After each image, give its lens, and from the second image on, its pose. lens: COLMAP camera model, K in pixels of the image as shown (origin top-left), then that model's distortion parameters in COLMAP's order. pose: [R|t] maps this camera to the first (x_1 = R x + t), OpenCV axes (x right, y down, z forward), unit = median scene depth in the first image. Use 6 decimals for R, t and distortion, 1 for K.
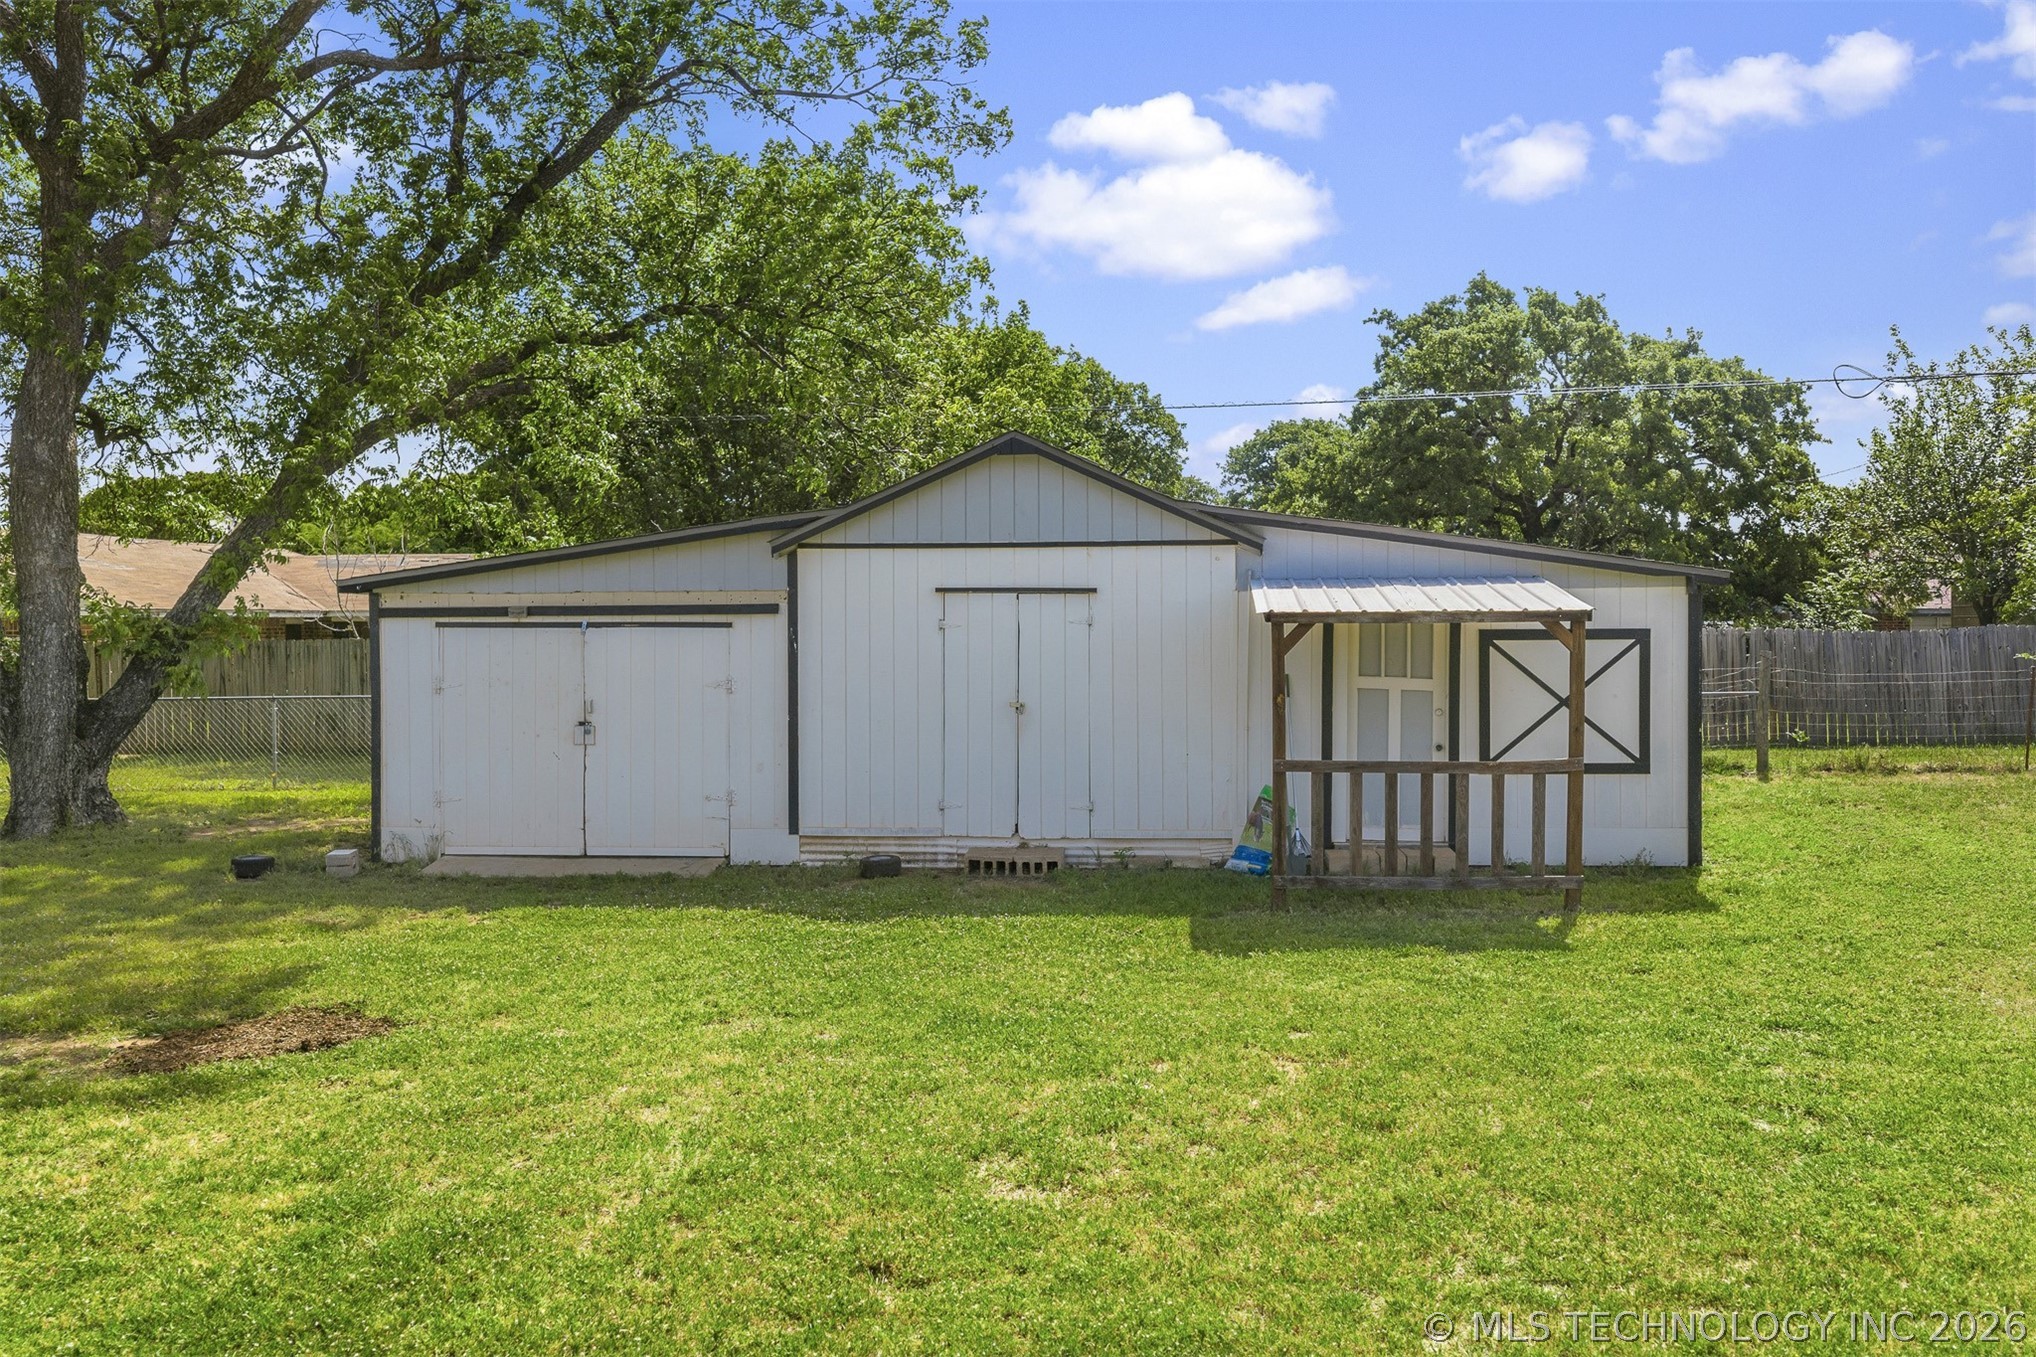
lens RADIAL K [[1667.6, 0, 1035.6], [0, 1667.6, 650.2], [0, 0, 1]] dist [0.003215, -0.003324]
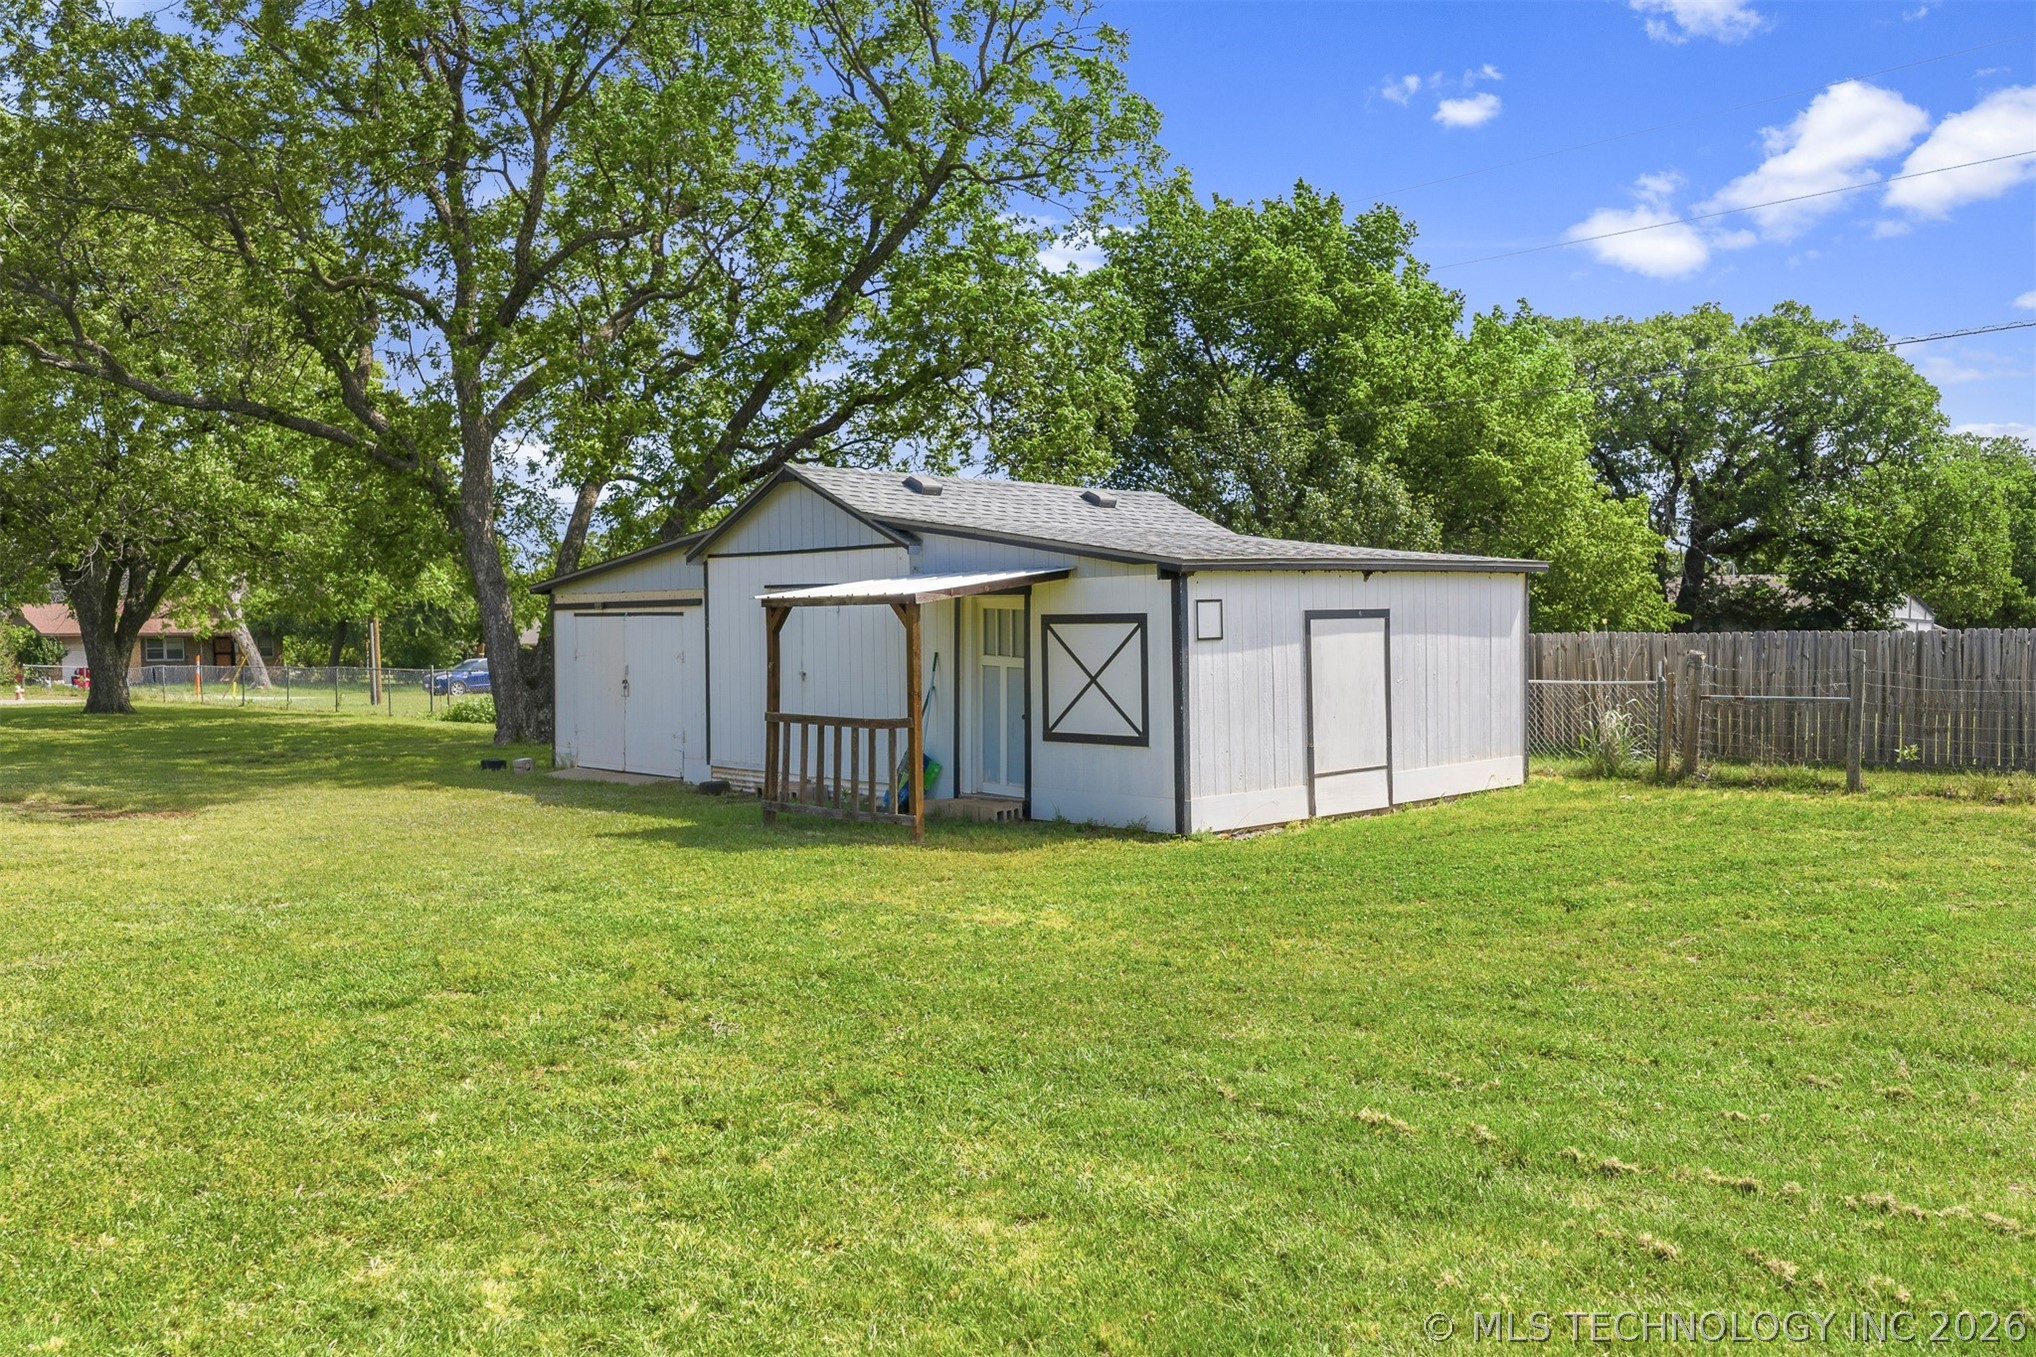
lens RADIAL K [[1667.6, 0, 1035.6], [0, 1667.6, 650.2], [0, 0, 1]] dist [0.003215, -0.003324]
pose [[0.762769, 0.011531, -0.646569, 0.962229], [-0.019493, 0.999797, -0.005166, 0.017057], [0.646378, 0.016544, 0.762838, 0.114411]]
